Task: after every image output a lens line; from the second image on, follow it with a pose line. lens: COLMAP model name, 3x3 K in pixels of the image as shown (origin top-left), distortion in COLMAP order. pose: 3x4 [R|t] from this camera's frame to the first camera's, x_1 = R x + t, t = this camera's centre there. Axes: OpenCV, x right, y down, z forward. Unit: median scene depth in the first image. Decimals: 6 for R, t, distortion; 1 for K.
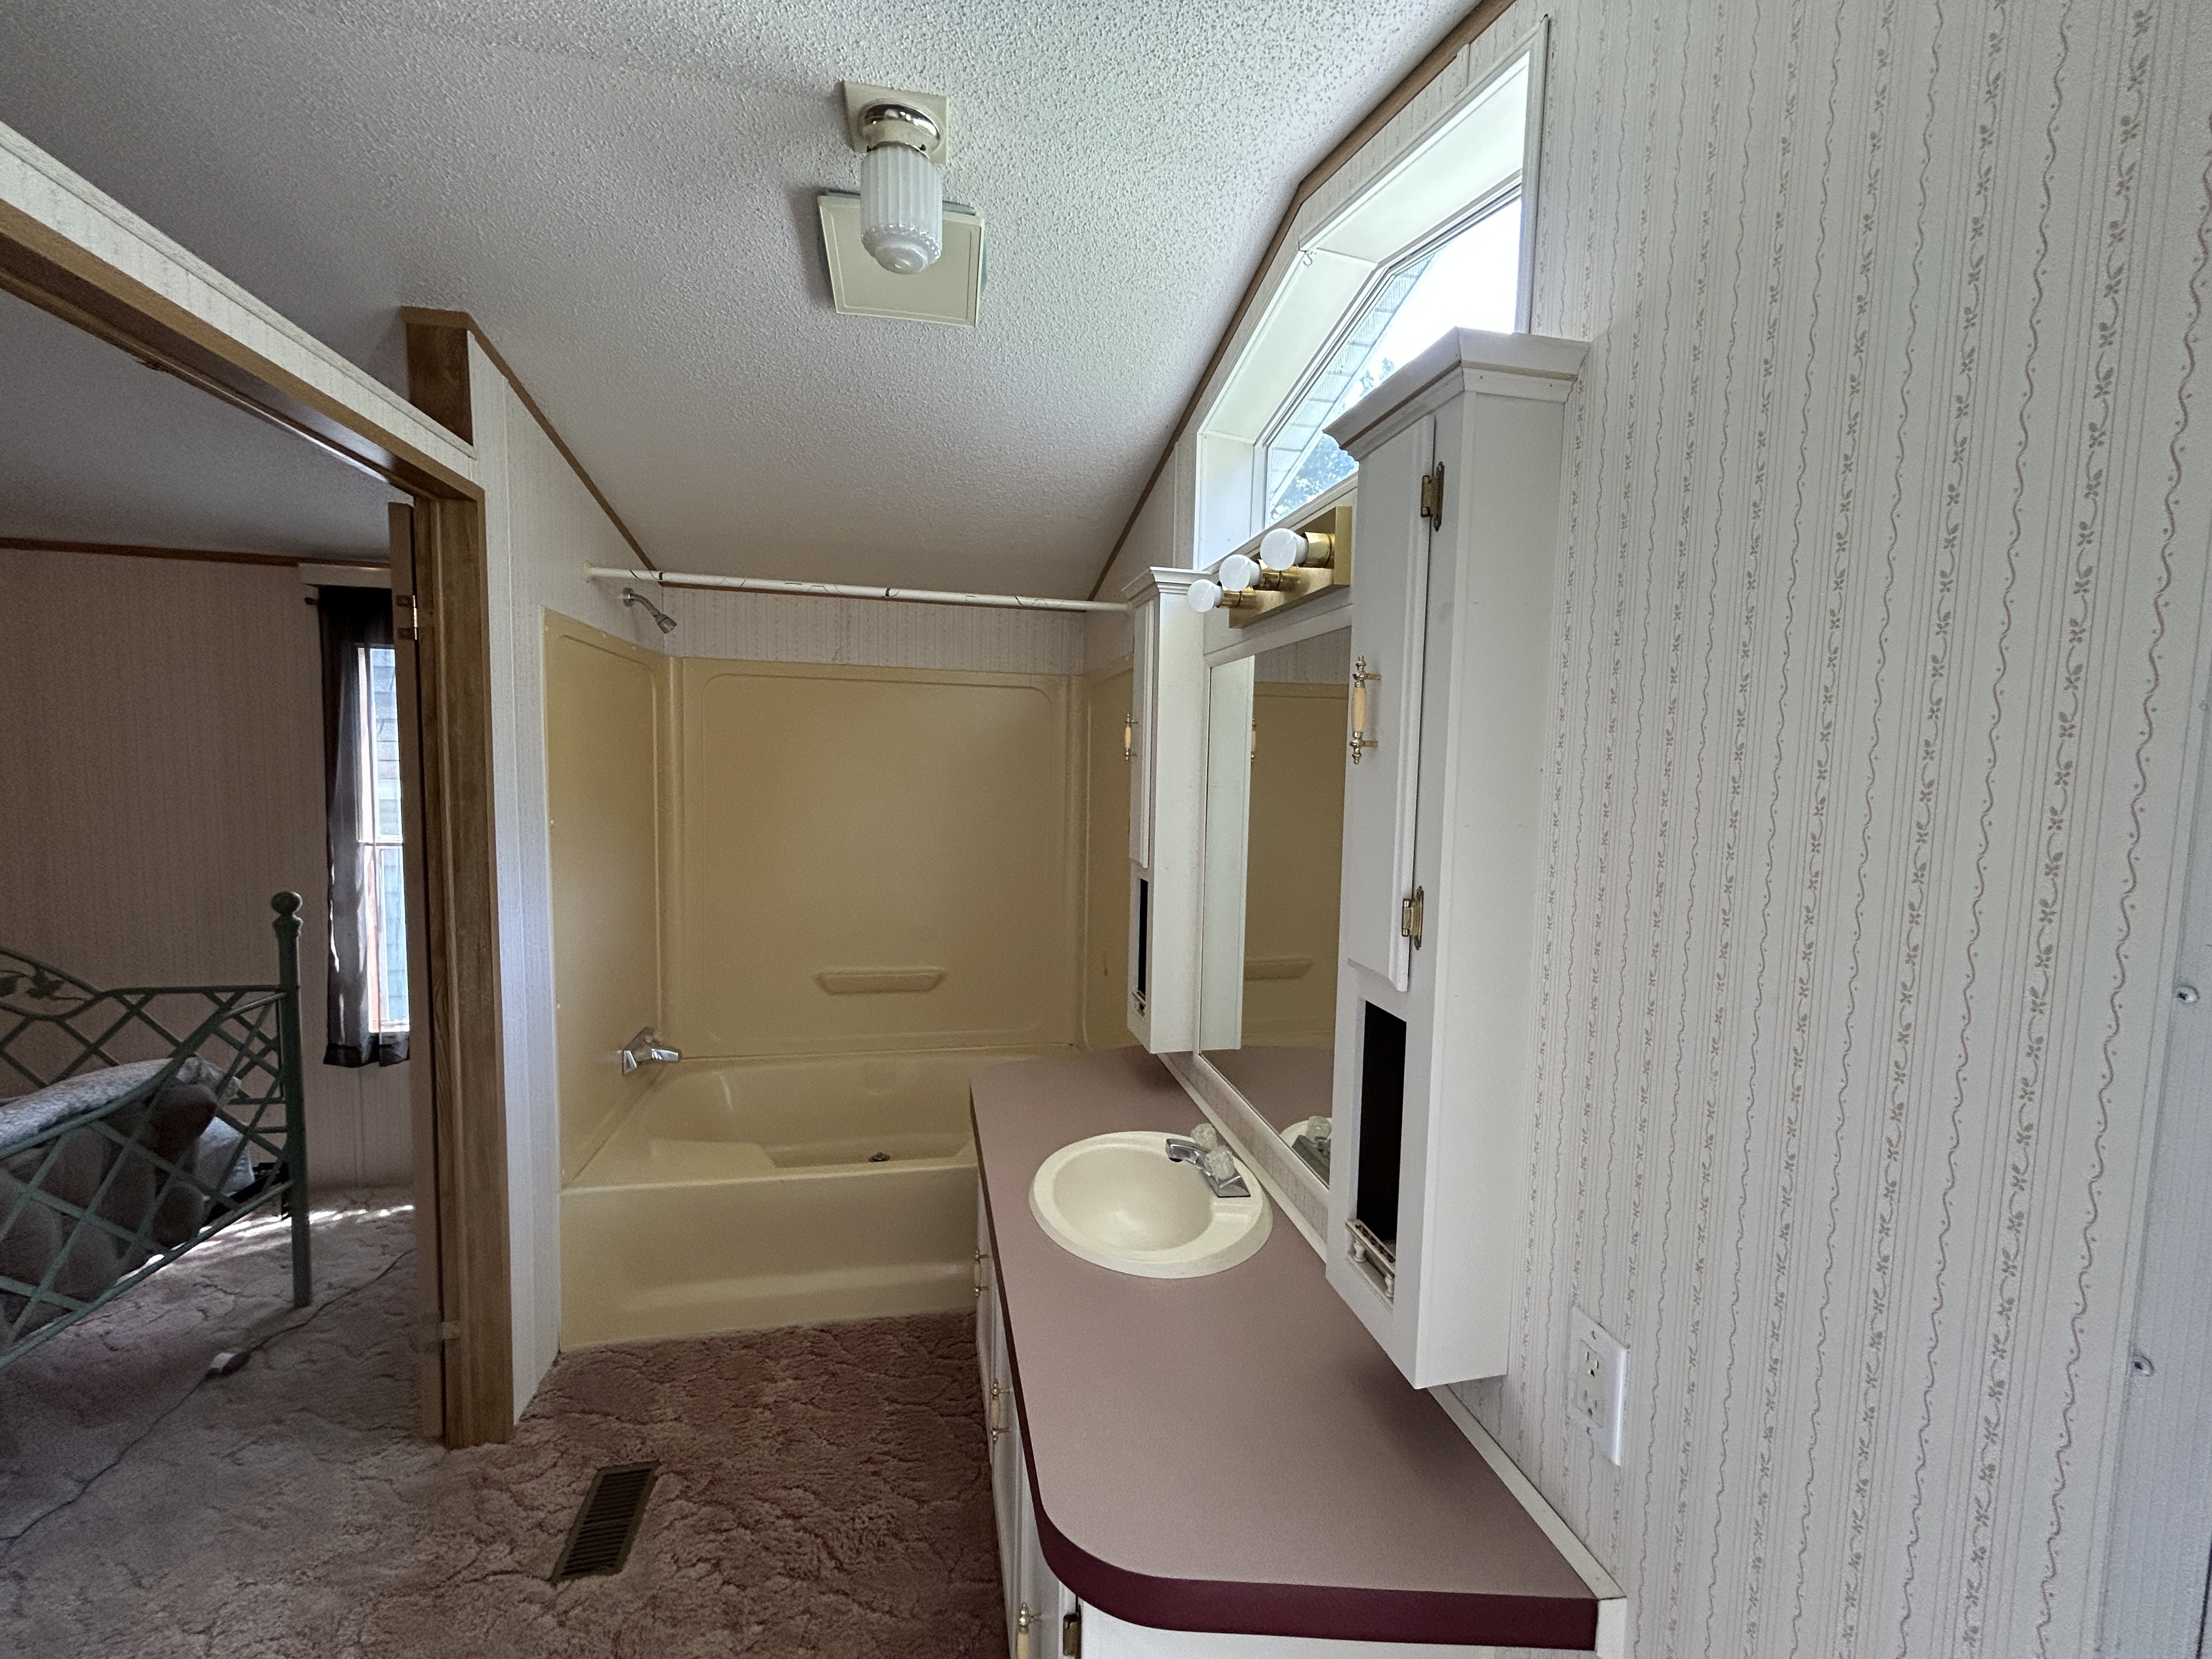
lens RADIAL K [[899.4, 0, 1107.7], [0, 899.4, 825.9], [0, 0, 1]] dist [-0.004358, -0.000565]
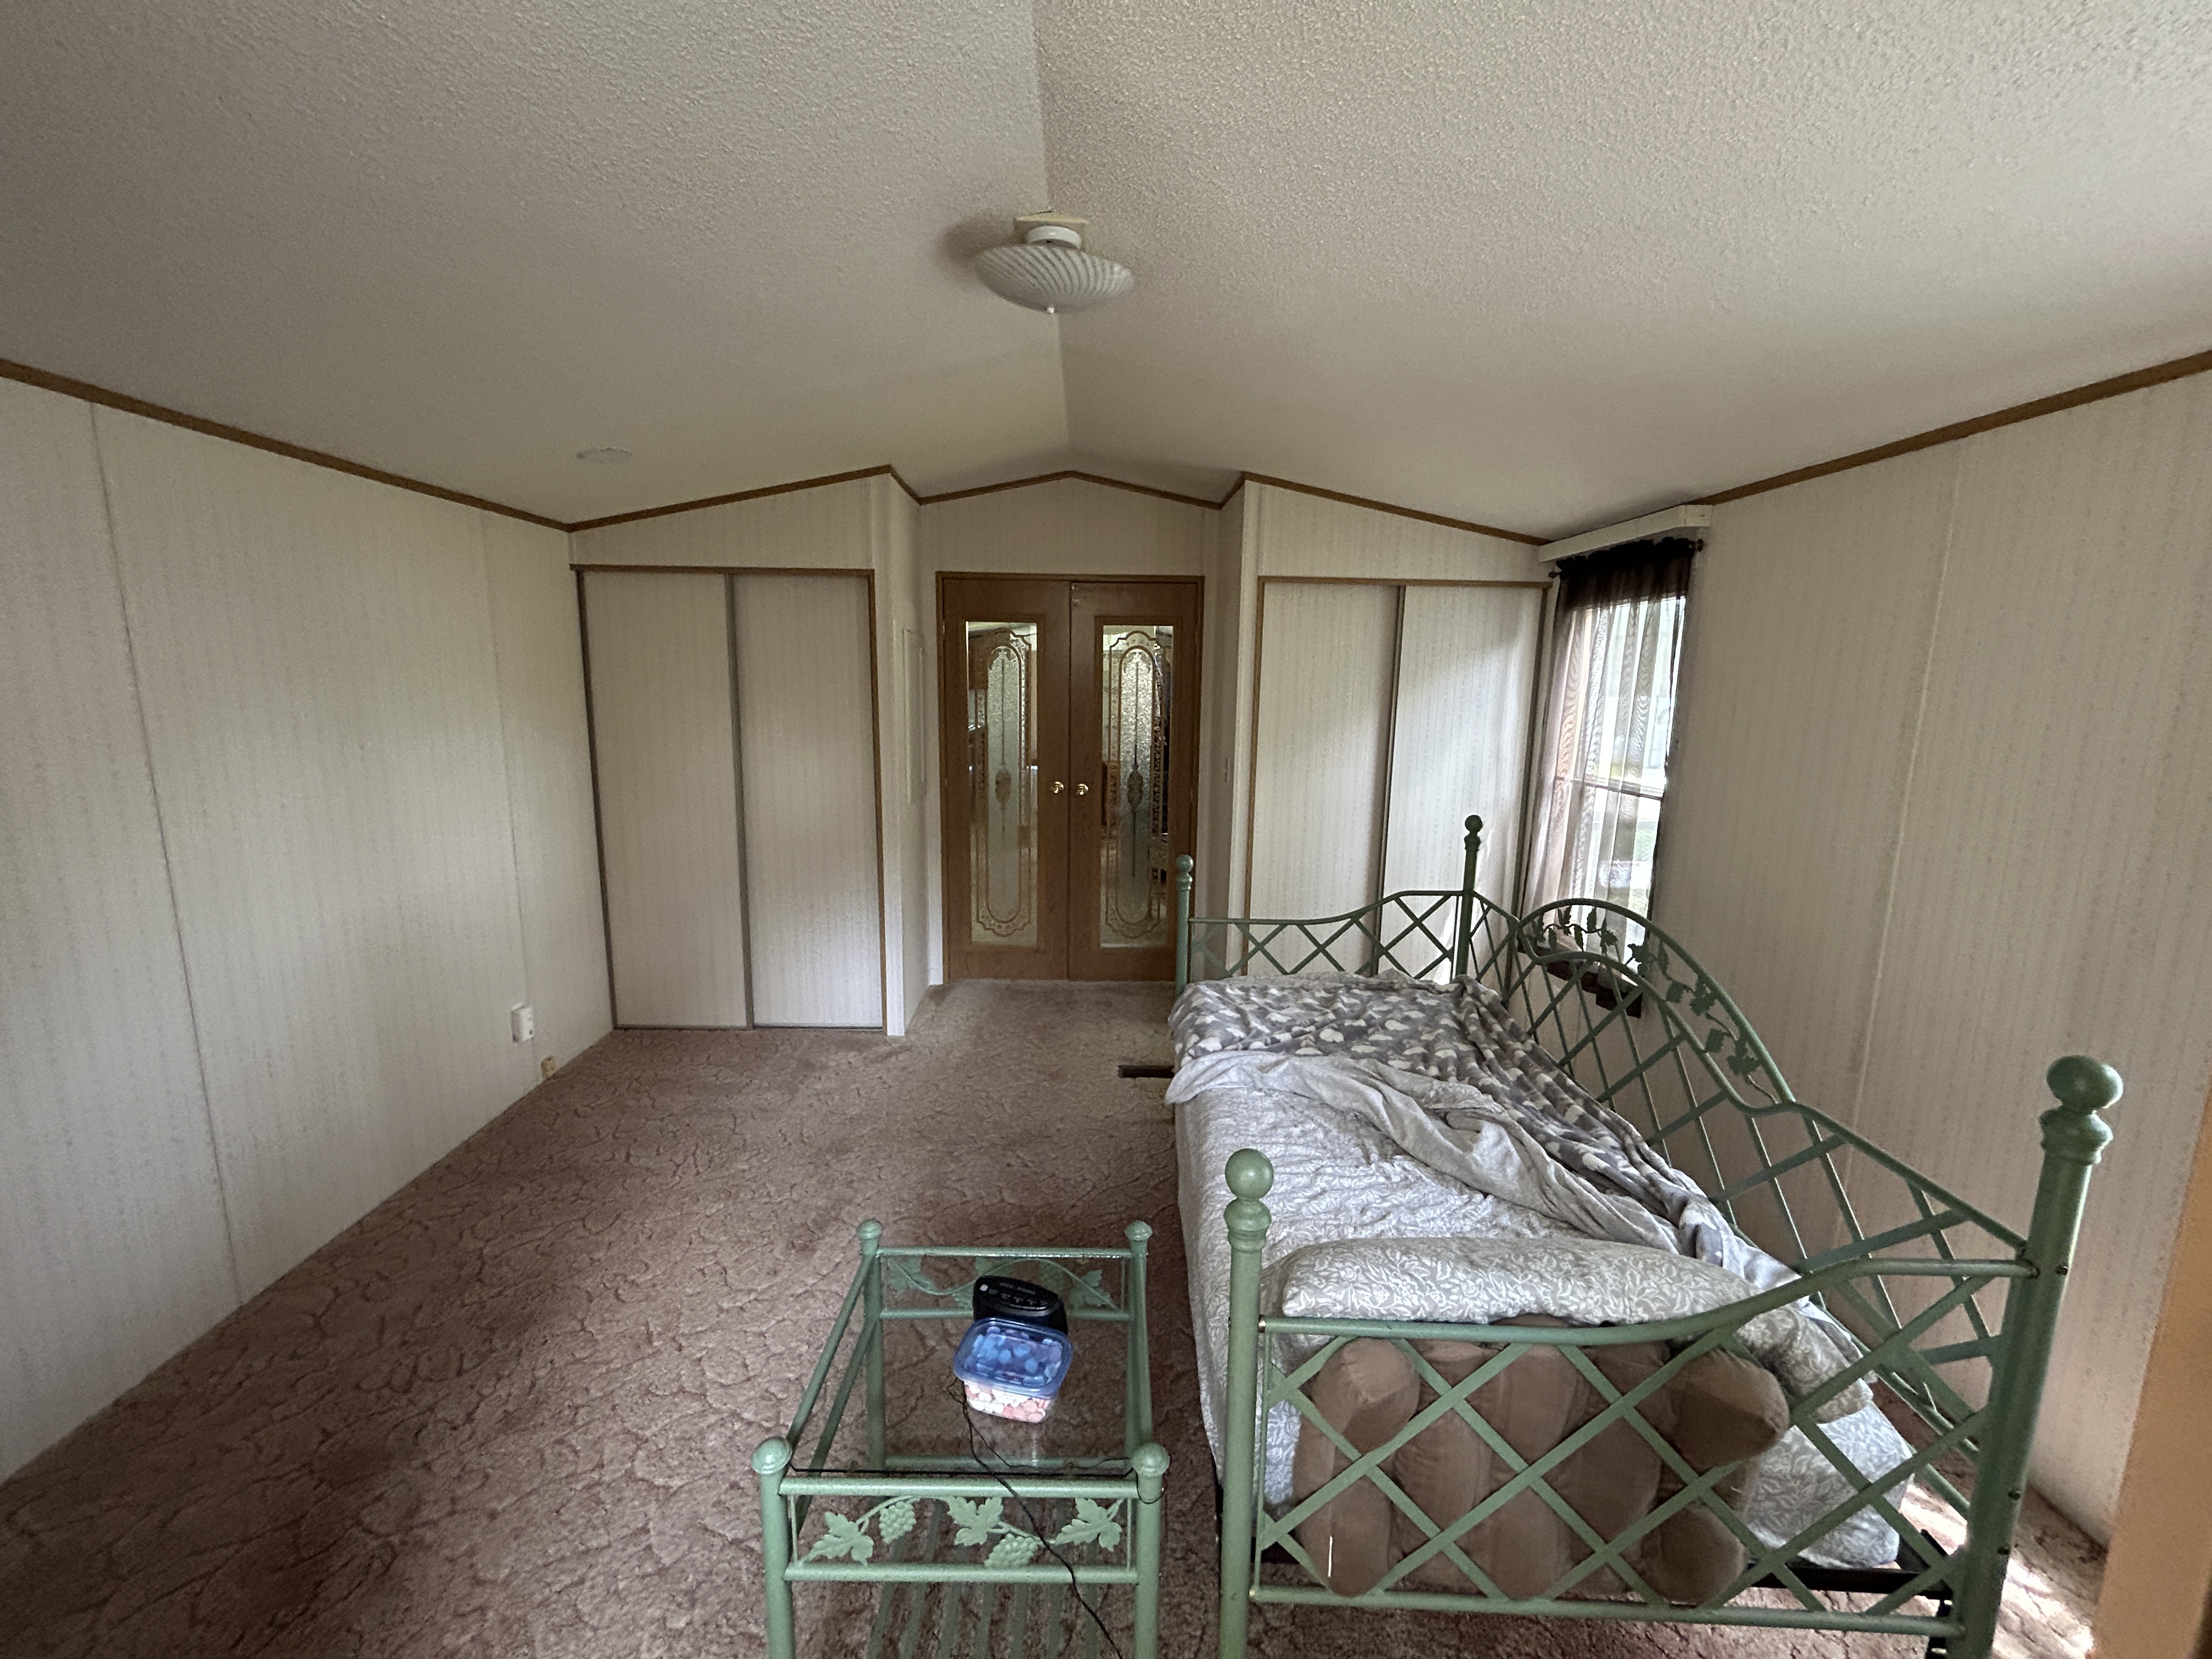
lens RADIAL K [[899.4, 0, 1111.0], [0, 899.4, 823.1], [0, 0, 1]] dist [-0.004358, -0.000565]
pose [[-0.197380, 0.126466, -0.972135, -0.425105], [-0.089477, 0.985181, 0.146331, -0.065167], [0.976235, 0.115866, -0.183139, 0.620191]]
